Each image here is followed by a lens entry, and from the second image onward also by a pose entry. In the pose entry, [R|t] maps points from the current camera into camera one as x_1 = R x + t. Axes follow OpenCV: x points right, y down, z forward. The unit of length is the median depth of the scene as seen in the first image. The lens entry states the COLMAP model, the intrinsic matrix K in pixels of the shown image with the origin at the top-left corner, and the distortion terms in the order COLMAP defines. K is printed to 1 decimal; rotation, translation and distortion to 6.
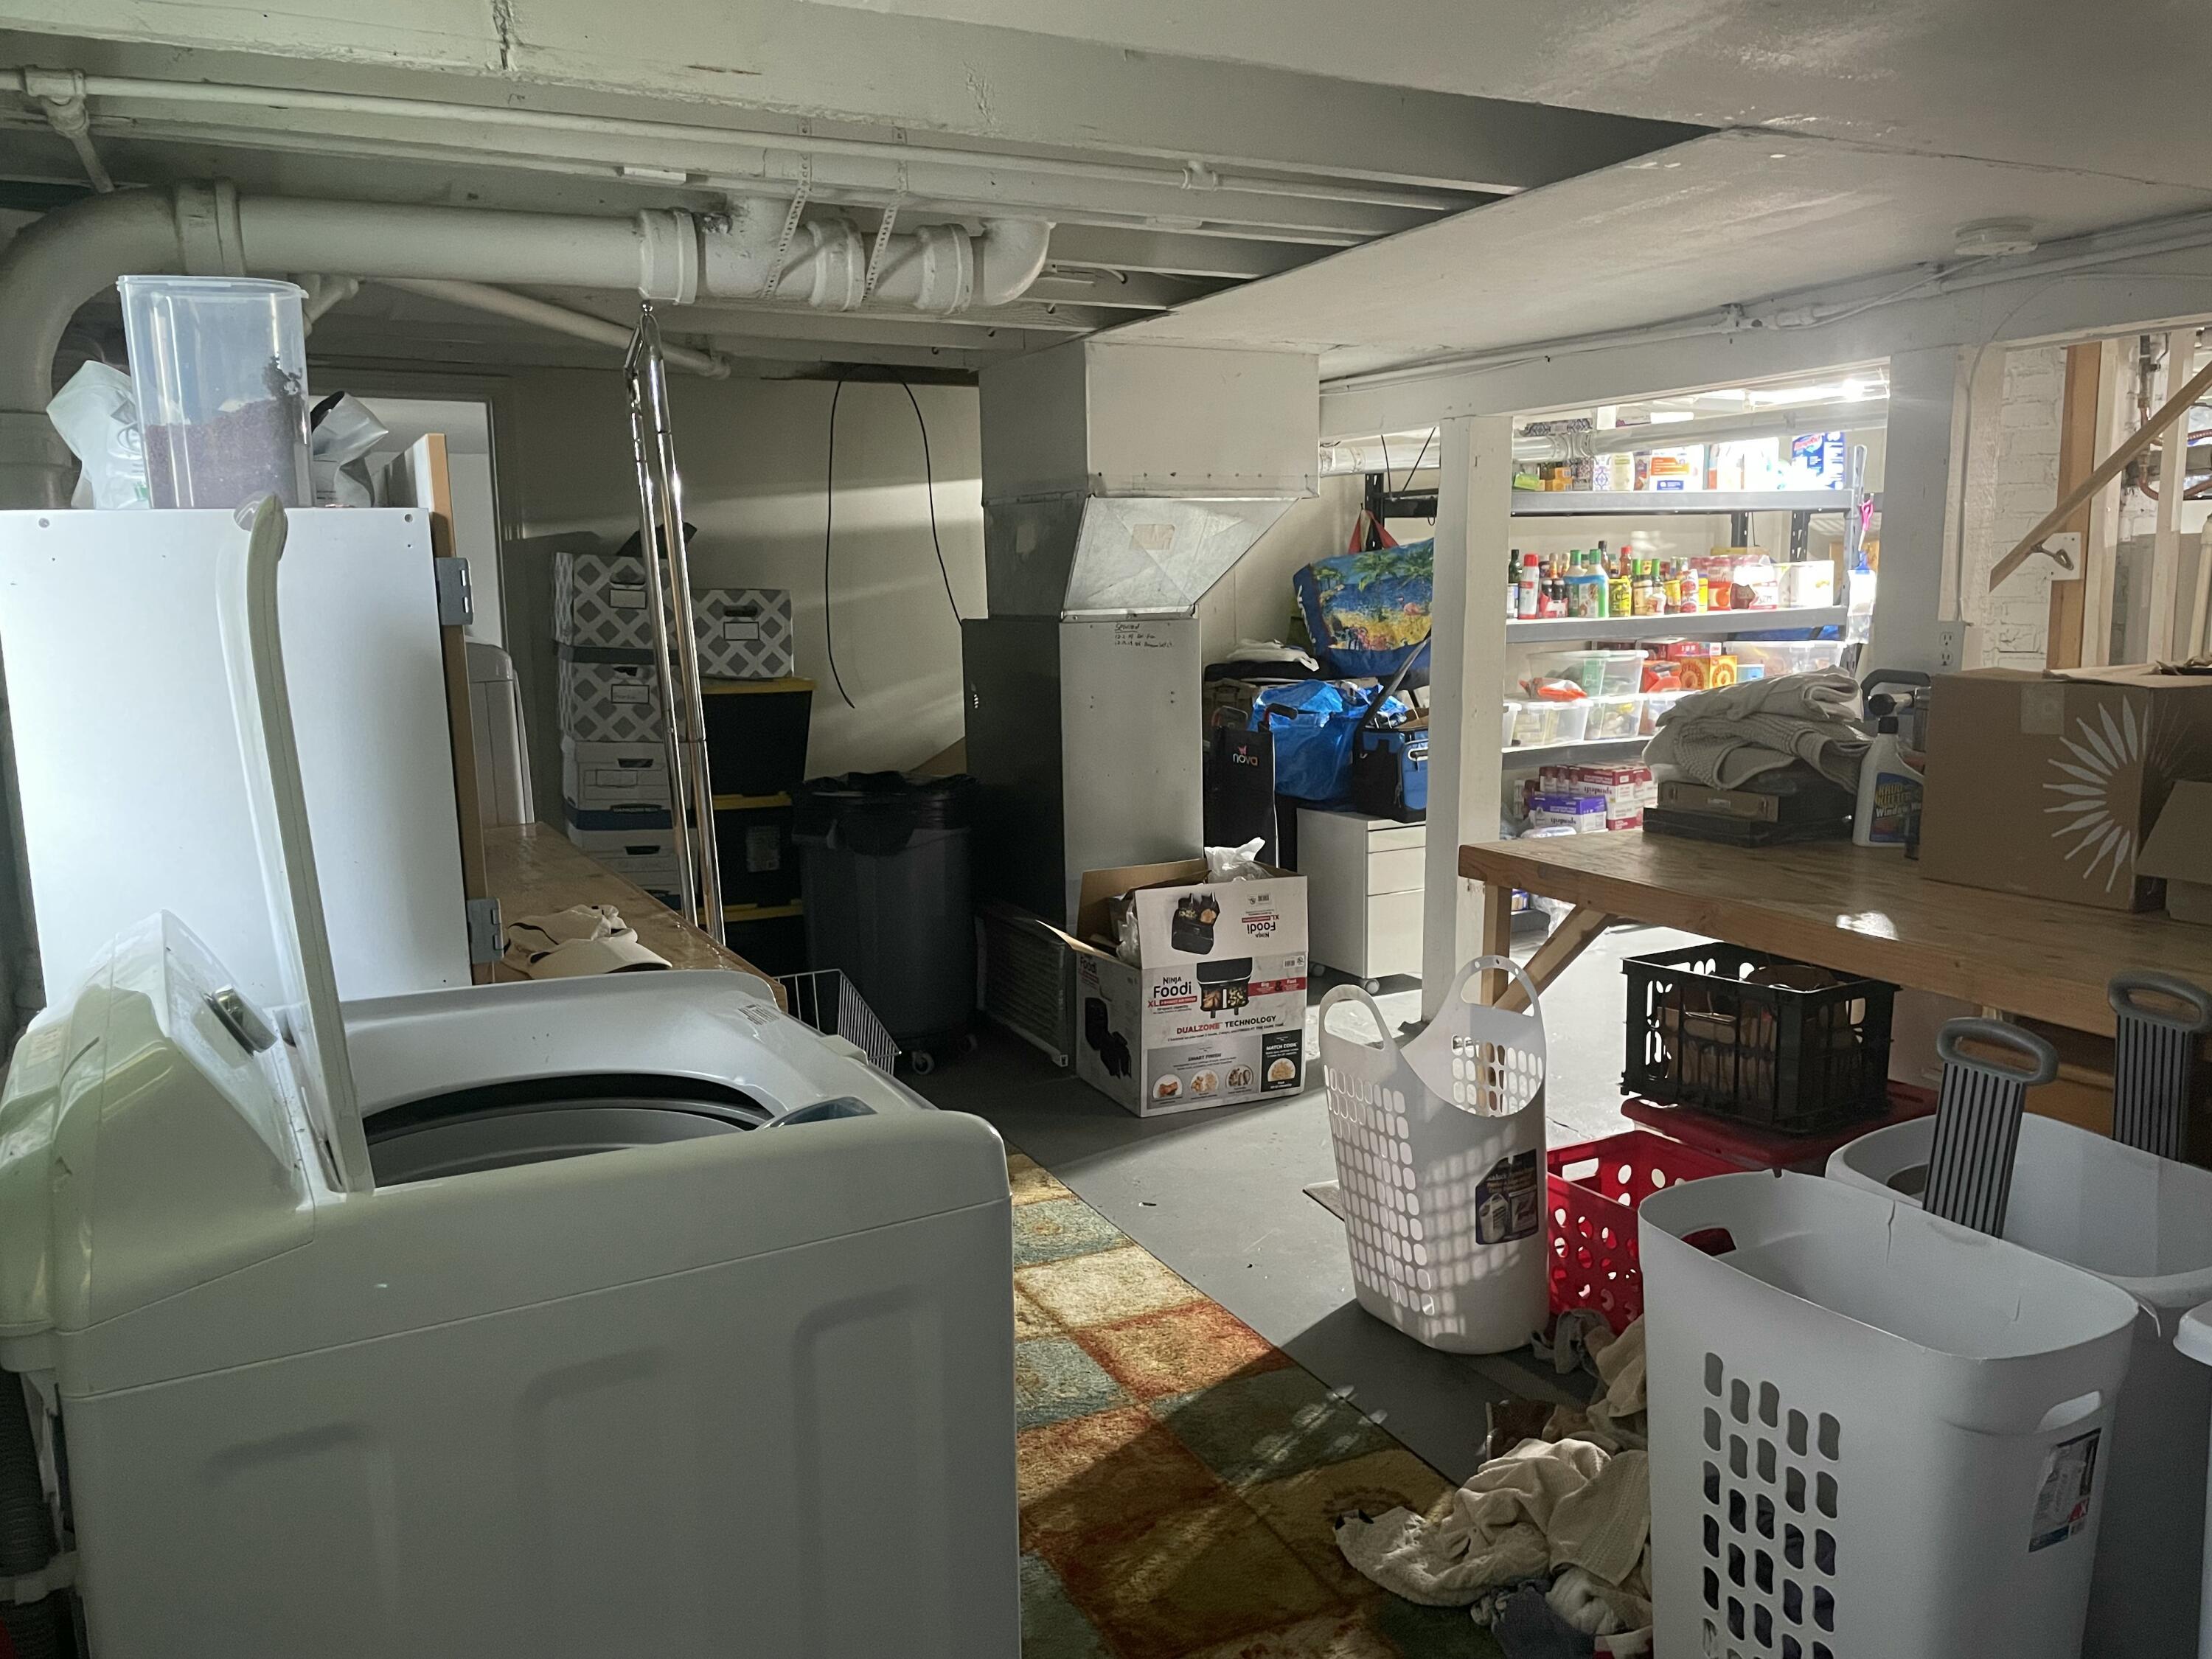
lens RADIAL K [[1653.6, 0, 1112.1], [0, 1653.6, 827.8], [0, 0, 1]] dist [0.032028, -0.008681]
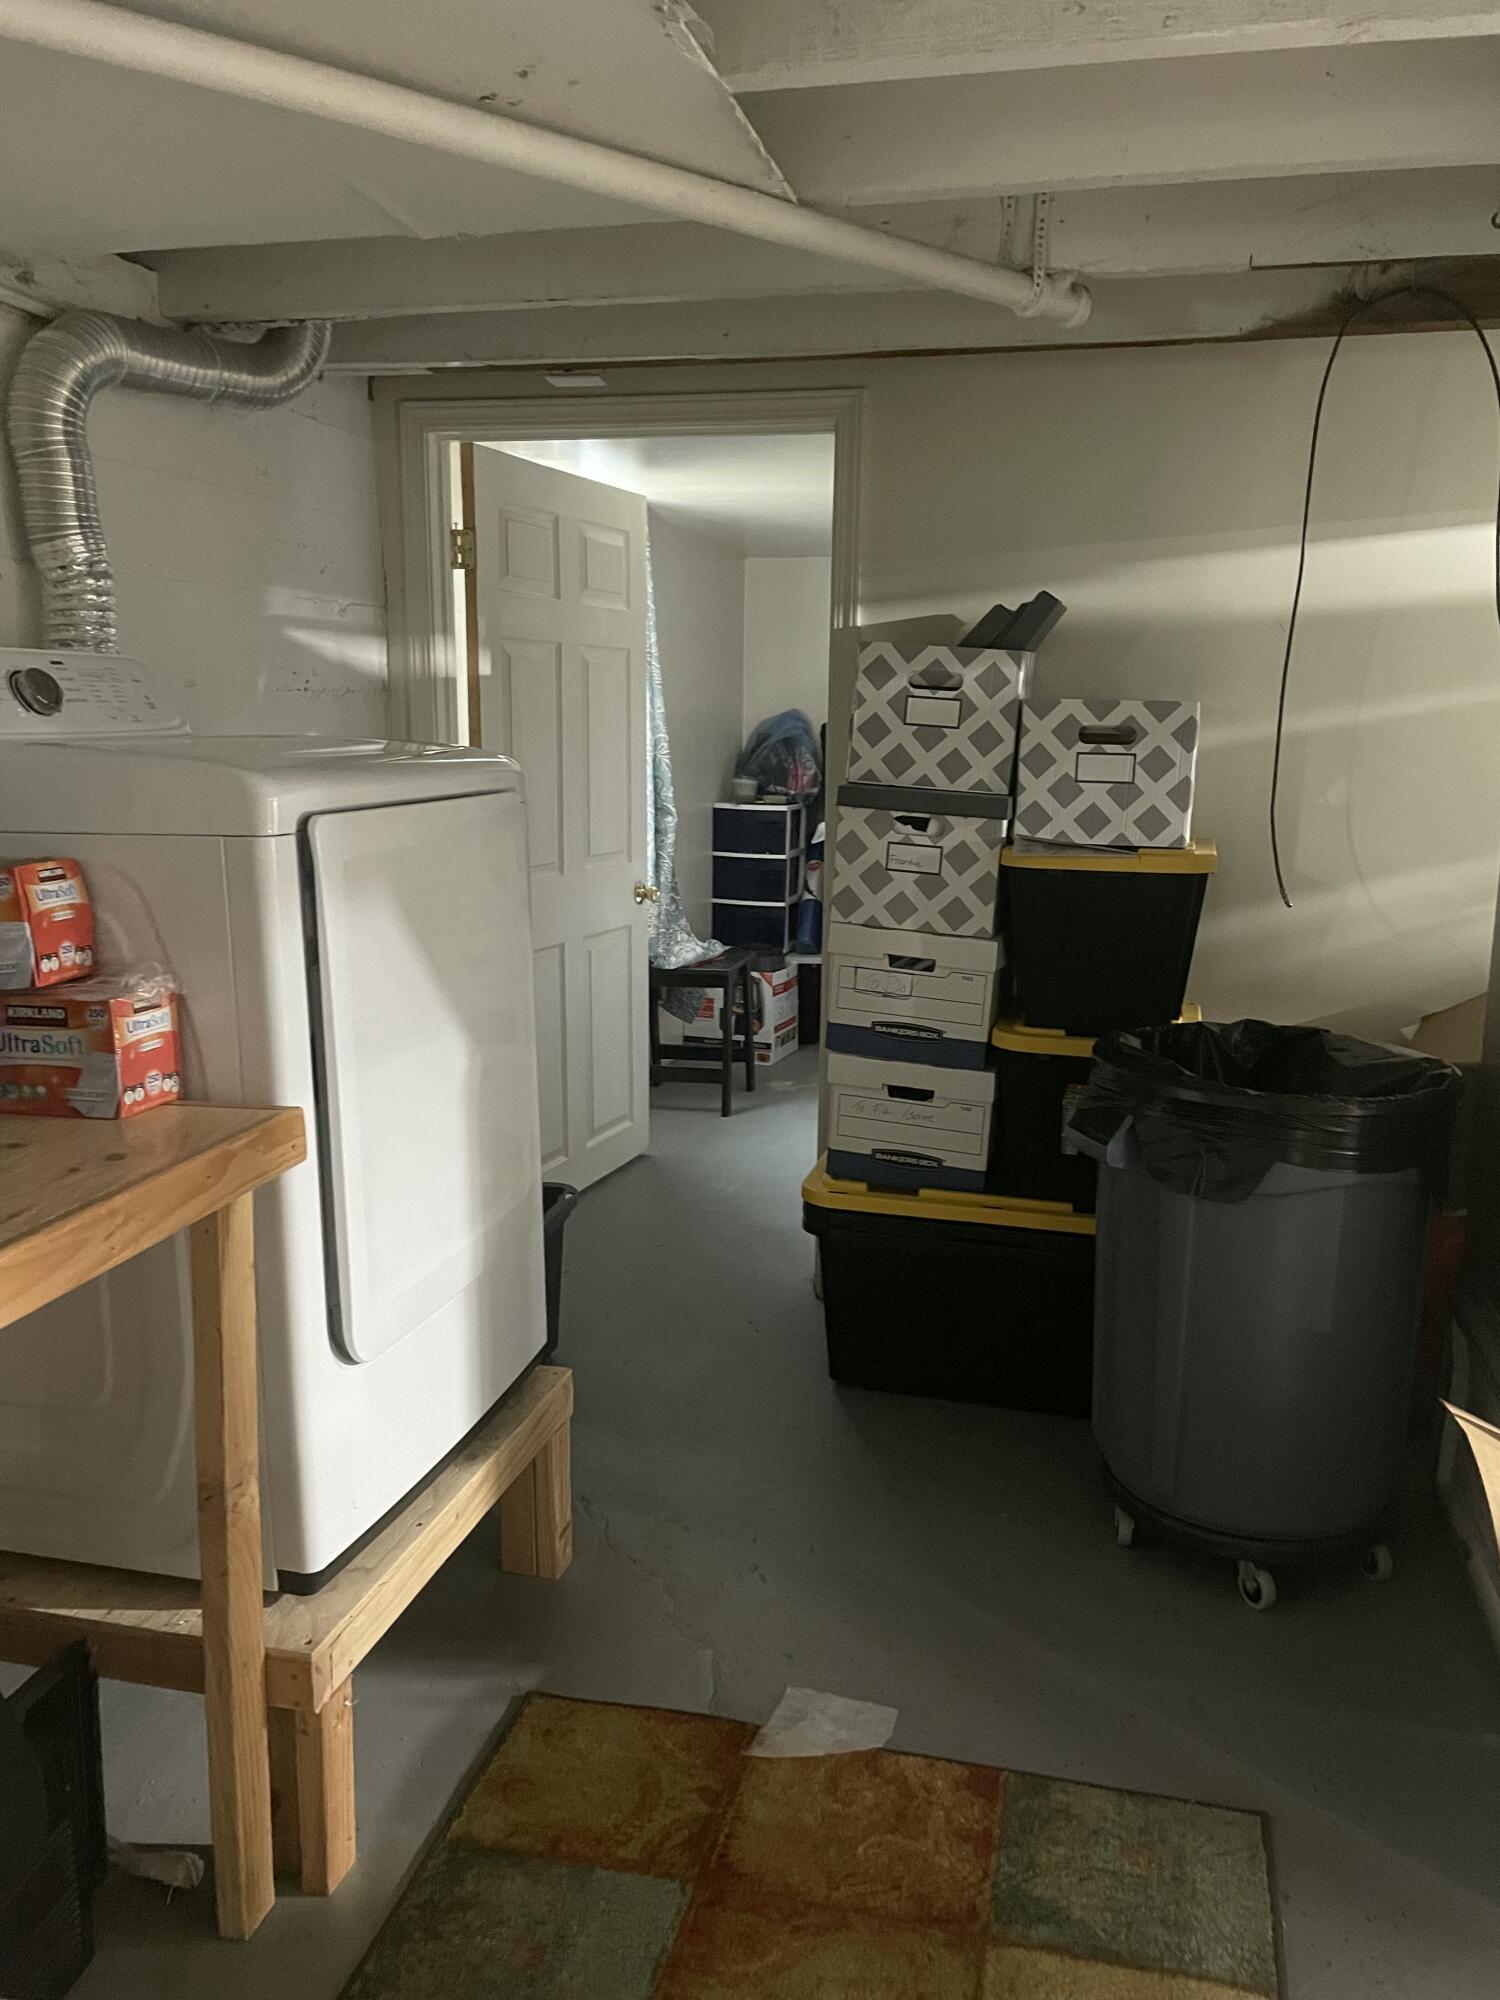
lens RADIAL K [[1495.1, 0, 745.3], [0, 1495.1, 1014.3], [0, 0, 1]] dist [0.032028, -0.008681]
pose [[0.746343, 0.146997, -0.649125, 0.051376], [-0.115402, 0.989114, 0.091305, -0.065086], [0.655480, 0.006766, 0.755182, 0.503751]]
